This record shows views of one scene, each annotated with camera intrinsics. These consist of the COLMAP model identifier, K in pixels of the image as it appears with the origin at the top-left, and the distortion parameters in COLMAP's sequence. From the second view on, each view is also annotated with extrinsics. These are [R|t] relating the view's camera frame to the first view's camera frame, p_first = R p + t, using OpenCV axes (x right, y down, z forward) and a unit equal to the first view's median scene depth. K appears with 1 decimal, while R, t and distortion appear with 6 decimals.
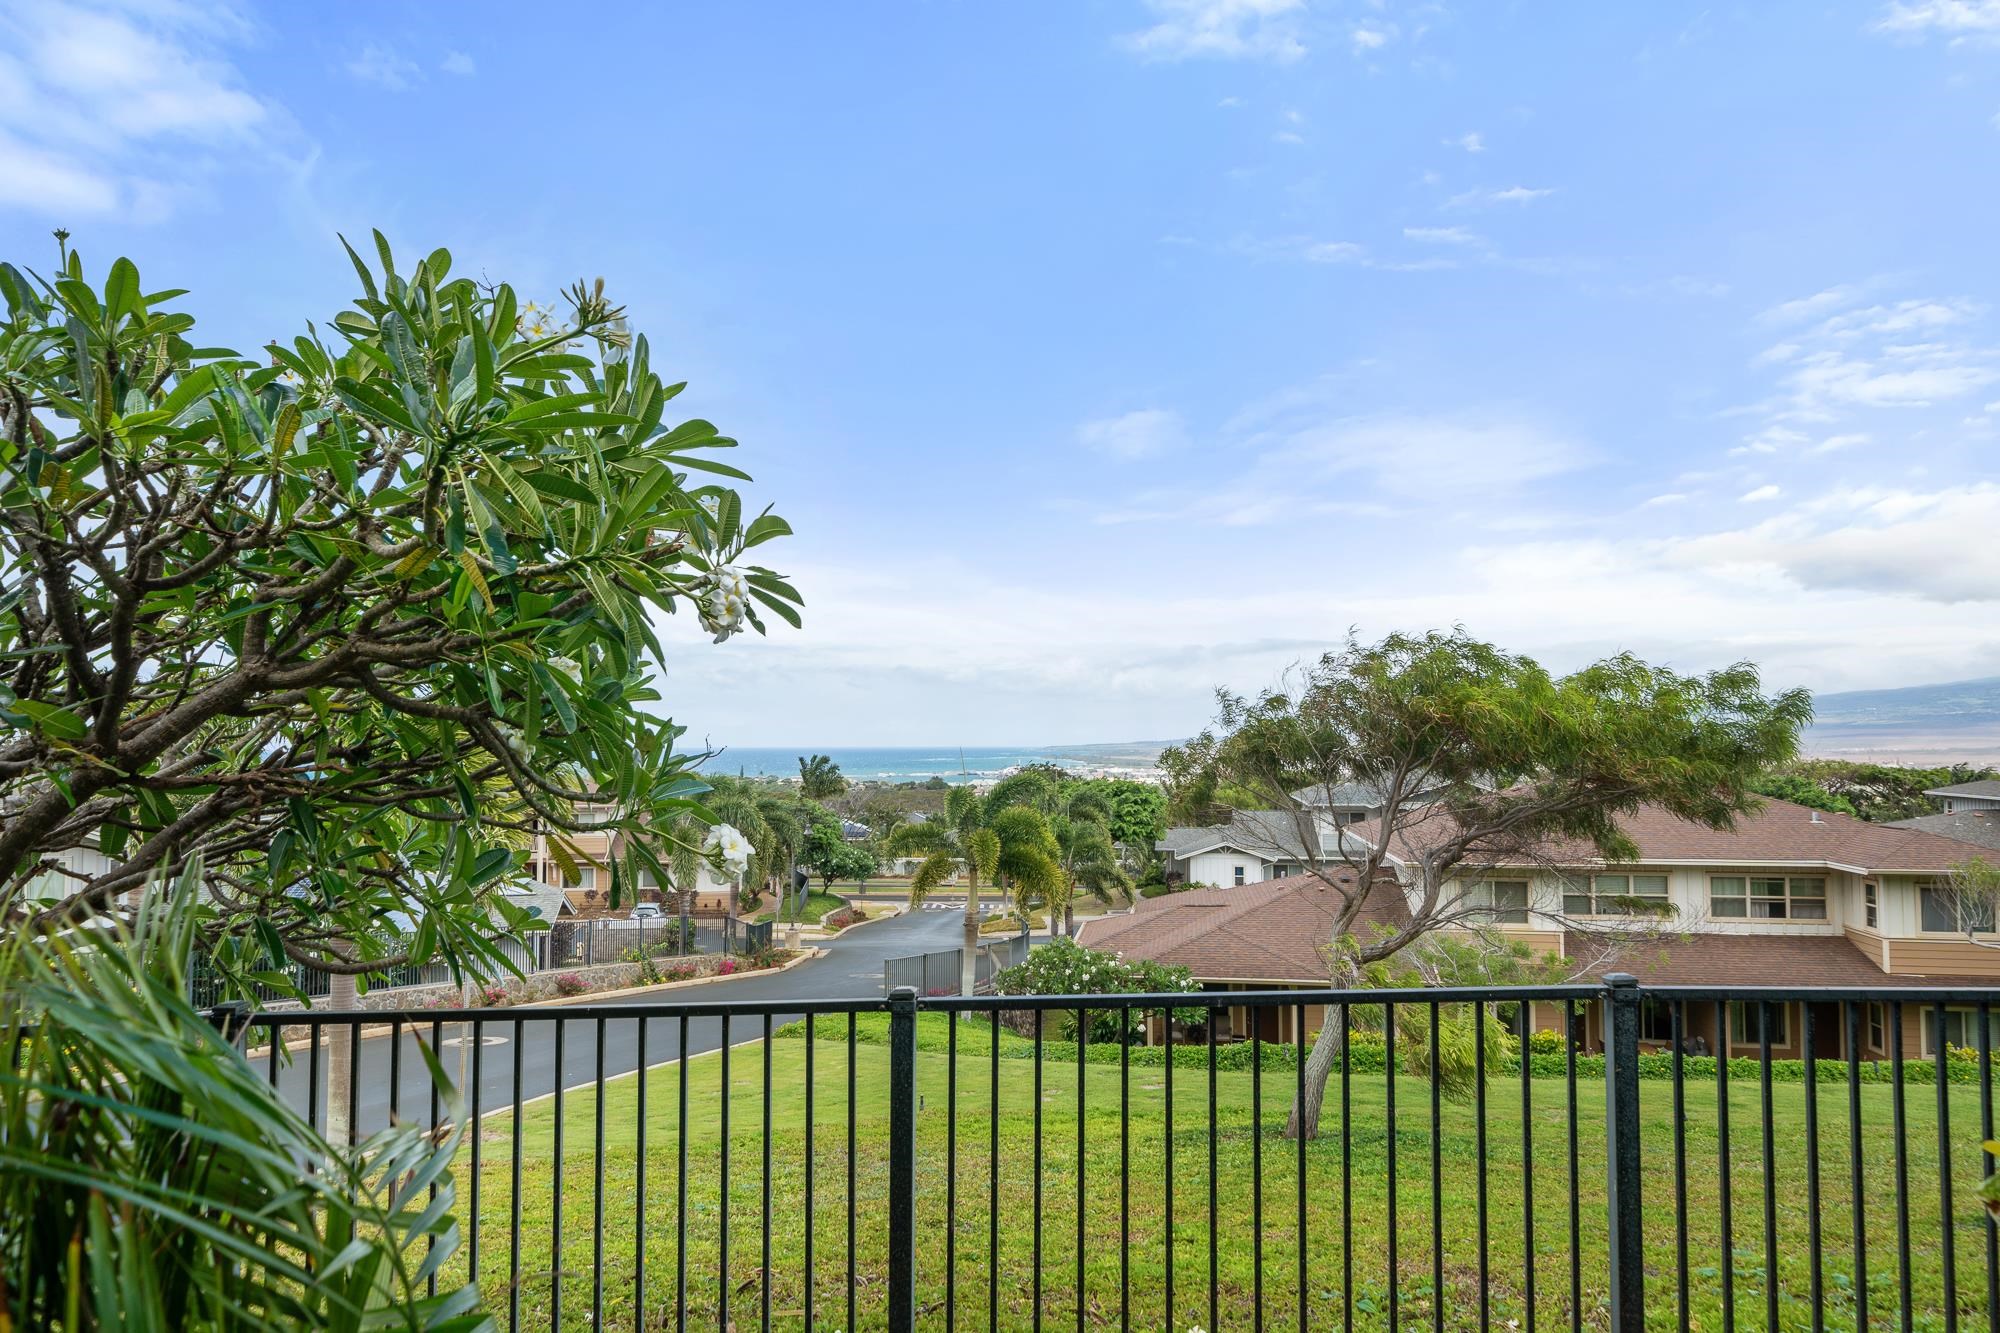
lens RADIAL K [[1266.9, 0, 1003.3], [0, 1266.9, 674.8], [0, 0, 1]] dist [-0.003420, 0.001078]
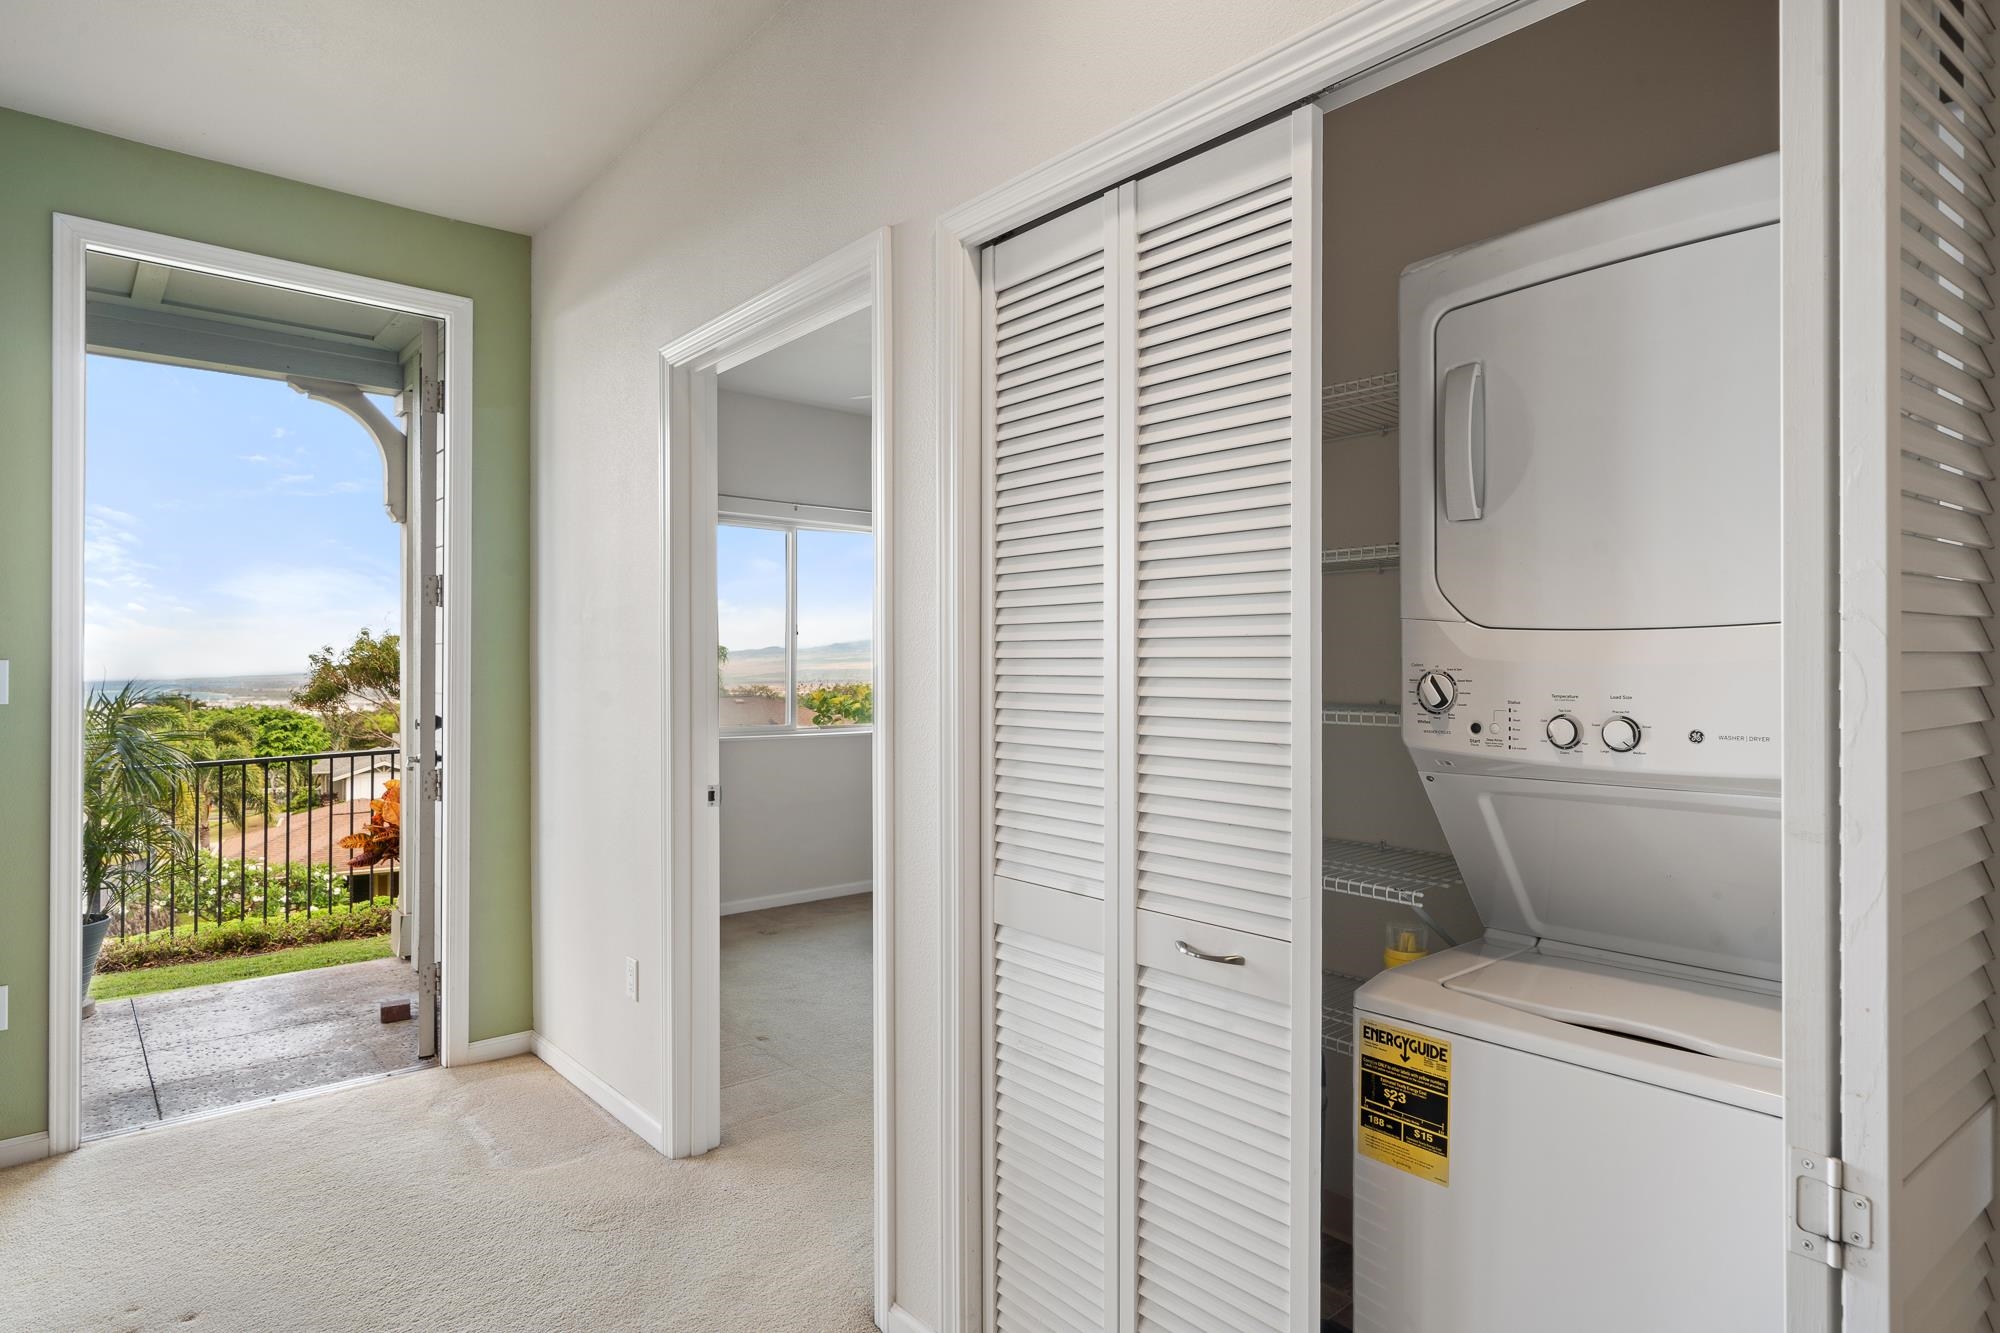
lens RADIAL K [[1091.7, 0, 1006.2], [0, 1091.7, 661.3], [0, 0, 1]] dist [0.001236, 0.001574]
pose [[0.776218, 0.005719, 0.630438, -0.007963], [-0.032415, 0.998998, 0.030847, -0.005768], [-0.629630, -0.044379, 0.775626, -0.227020]]
